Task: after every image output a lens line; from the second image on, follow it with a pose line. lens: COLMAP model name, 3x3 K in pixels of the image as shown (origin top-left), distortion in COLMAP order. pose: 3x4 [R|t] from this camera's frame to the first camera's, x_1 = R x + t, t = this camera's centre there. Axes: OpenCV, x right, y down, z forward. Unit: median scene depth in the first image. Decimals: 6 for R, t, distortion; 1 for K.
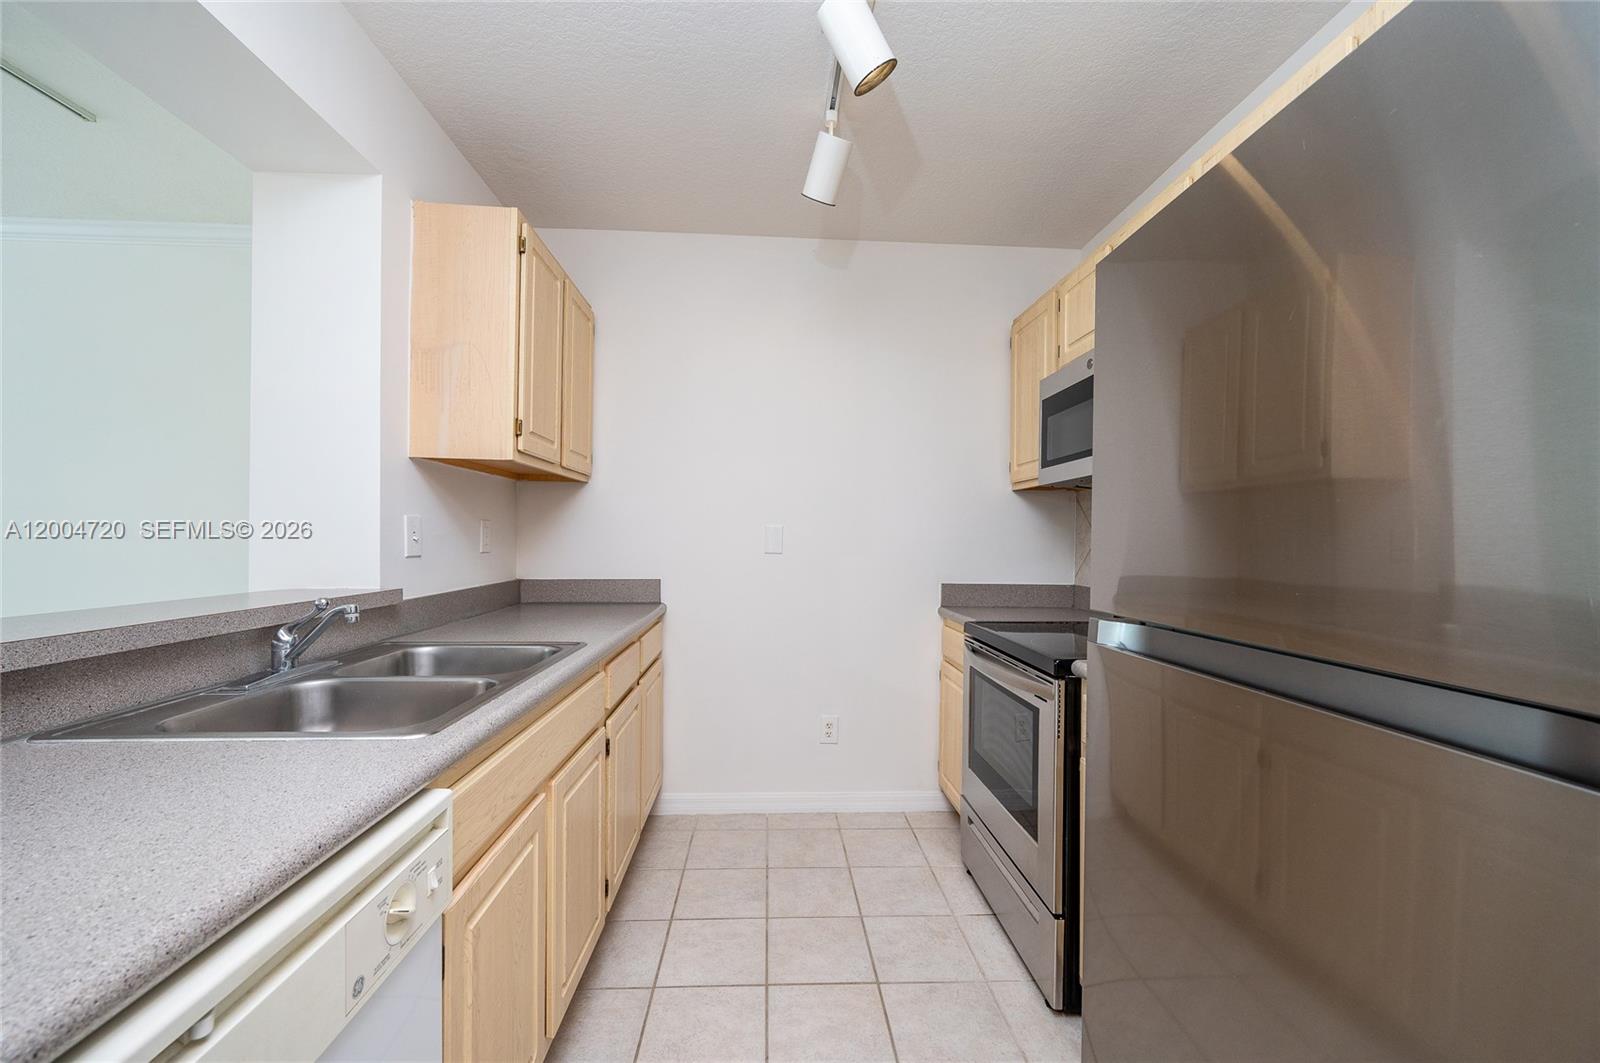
lens RADIAL K [[624.9, 0, 794.0], [0, 624.9, 540.2], [0, 0, 1]] dist [-0.000251, -0.001874]
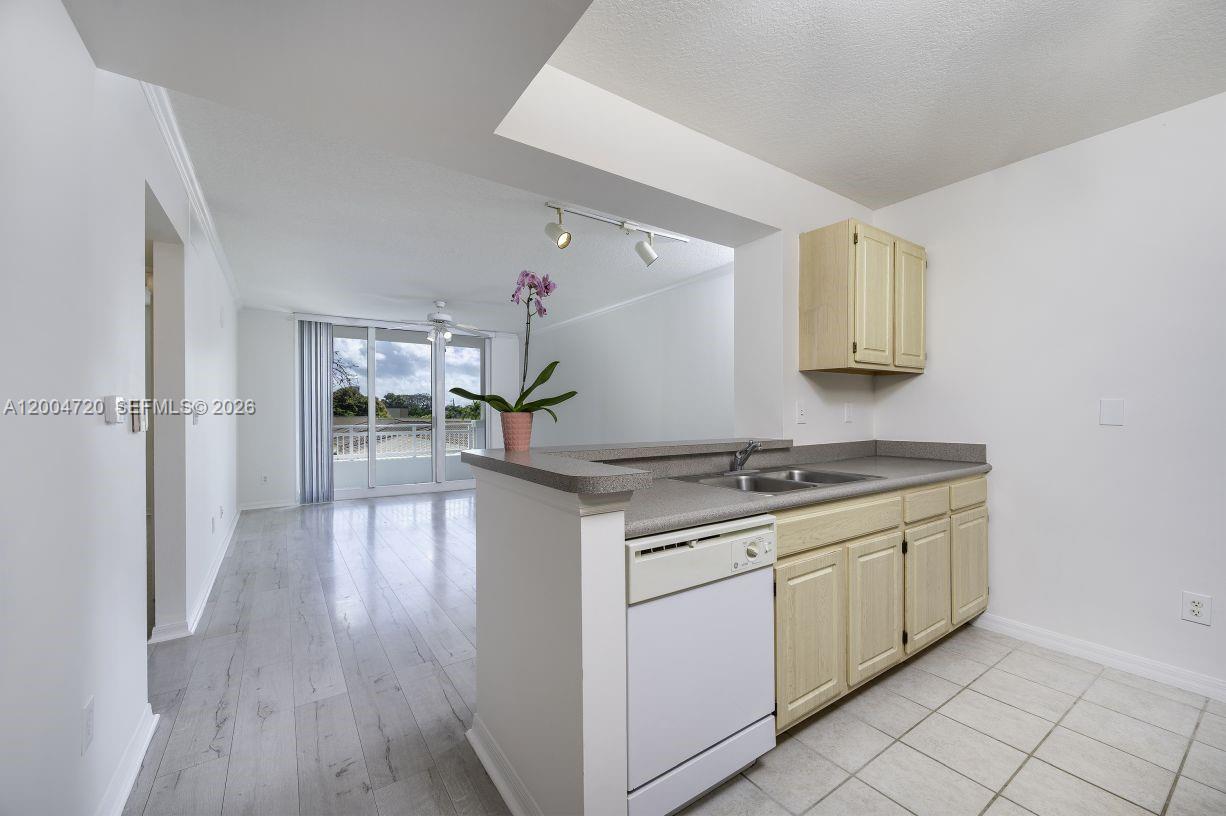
lens RADIAL K [[478.8, 0, 610.9], [0, 478.8, 419.7], [0, 0, 1]] dist [-0.000251, -0.001874]
pose [[0.520403, 0.002787, -0.853916, 0.260011], [0.005070, 0.999967, 0.006354, 0.002395], [0.853906, -0.007635, 0.520372, -0.191091]]
